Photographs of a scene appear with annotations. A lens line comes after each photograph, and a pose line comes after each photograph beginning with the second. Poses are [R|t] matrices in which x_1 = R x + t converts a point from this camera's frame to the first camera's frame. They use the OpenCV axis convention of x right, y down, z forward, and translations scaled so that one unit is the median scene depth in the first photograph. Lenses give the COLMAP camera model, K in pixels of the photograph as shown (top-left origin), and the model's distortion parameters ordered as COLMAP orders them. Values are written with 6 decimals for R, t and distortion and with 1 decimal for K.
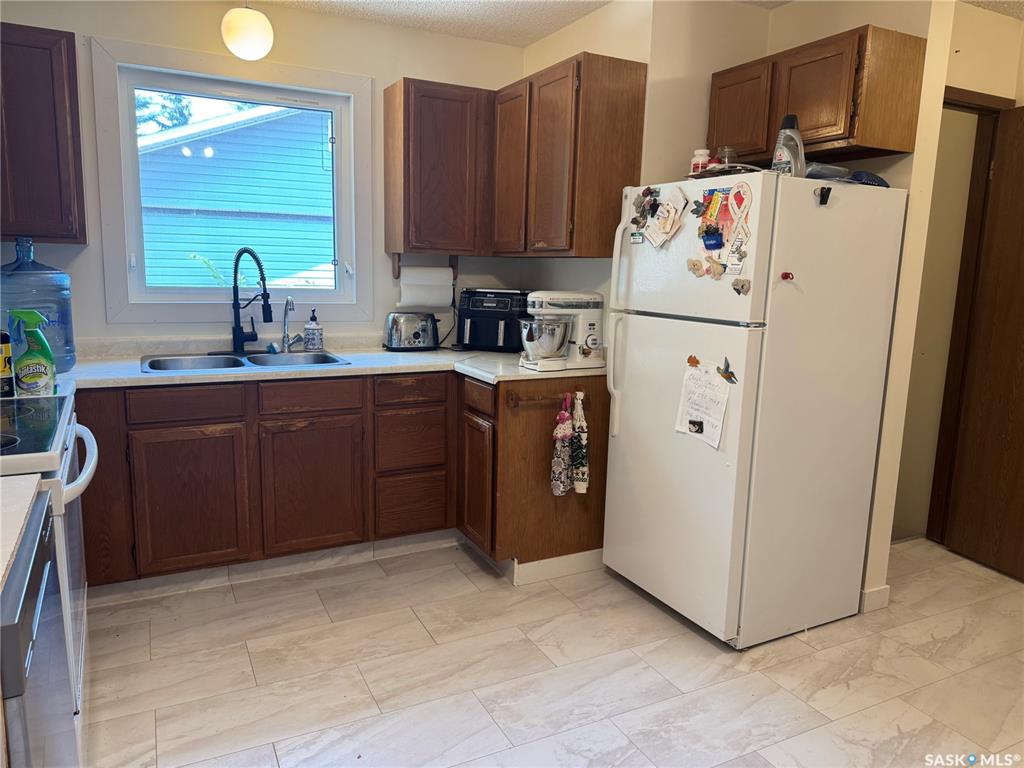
lens RADIAL K [[724.4, 0, 512.0], [0, 724.4, 384.0], [0, 0, 1]] dist [-0.003500, -0.003036]
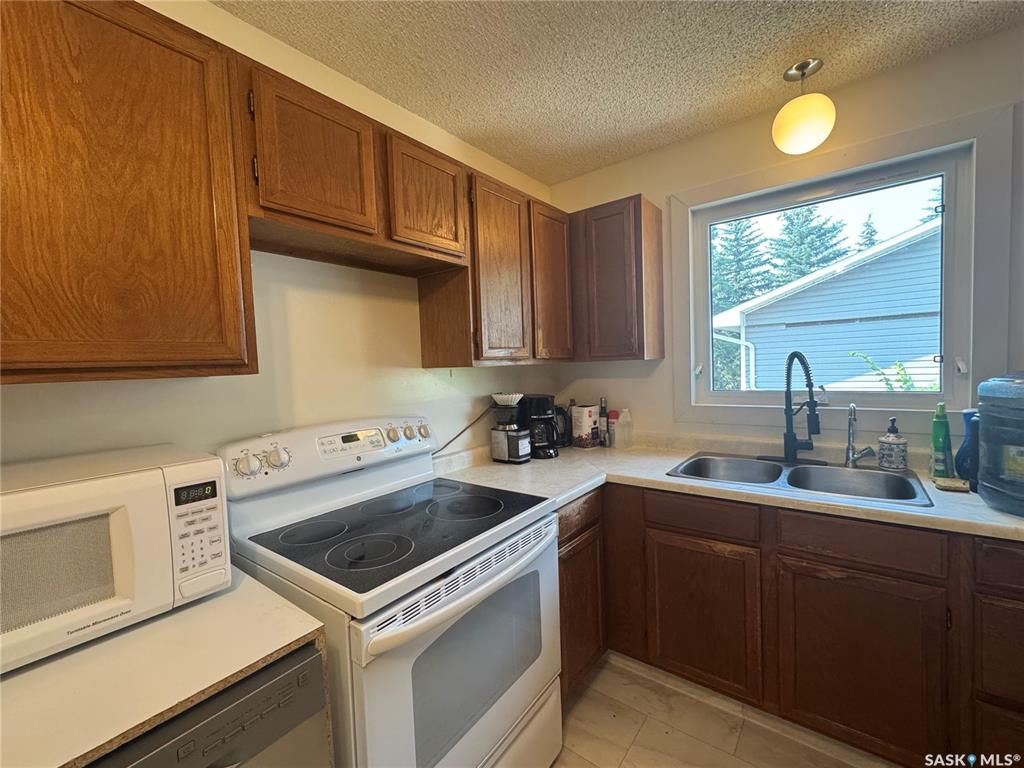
lens RADIAL K [[430.8, 0, 512.0], [0, 430.8, 384.0], [0, 0, 1]] dist [-0.001331, 0.000181]
pose [[0.434627, -0.003712, -0.900603, -0.023928], [-0.096611, 0.994029, -0.050721, -0.082504], [0.895414, 0.109053, 0.431673, 0.431504]]
